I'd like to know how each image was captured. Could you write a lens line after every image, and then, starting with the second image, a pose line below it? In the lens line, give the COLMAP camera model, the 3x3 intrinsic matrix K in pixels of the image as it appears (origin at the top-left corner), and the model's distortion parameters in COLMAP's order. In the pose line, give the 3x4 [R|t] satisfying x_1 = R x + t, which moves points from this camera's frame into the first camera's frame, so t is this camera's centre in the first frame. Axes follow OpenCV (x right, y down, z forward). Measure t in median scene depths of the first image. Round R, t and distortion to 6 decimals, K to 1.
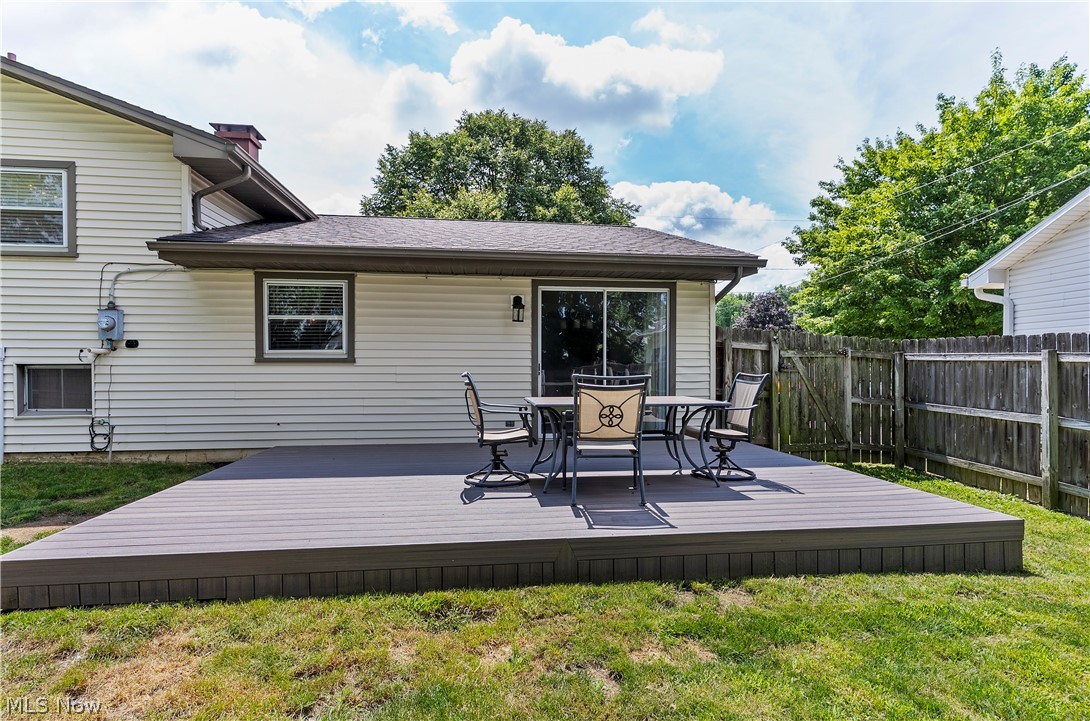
lens RADIAL K [[529.7, 0, 546.5], [0, 529.7, 355.0], [0, 0, 1]] dist [0.001219, -0.001122]
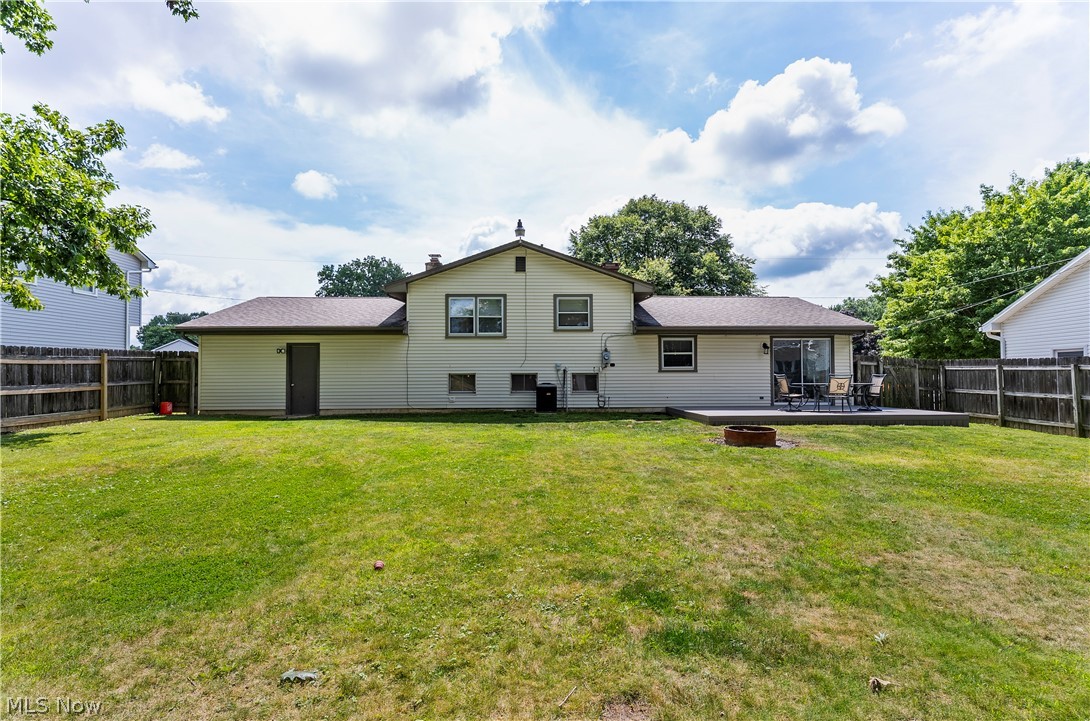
lens RADIAL K [[529.7, 0, 546.5], [0, 529.7, 355.0], [0, 0, 1]] dist [0.001219, -0.001122]
pose [[0.995030, -0.009606, -0.099107, -0.342562], [0.007168, 0.999664, -0.024920, -0.003074], [0.099313, 0.024086, 0.994765, -0.620602]]
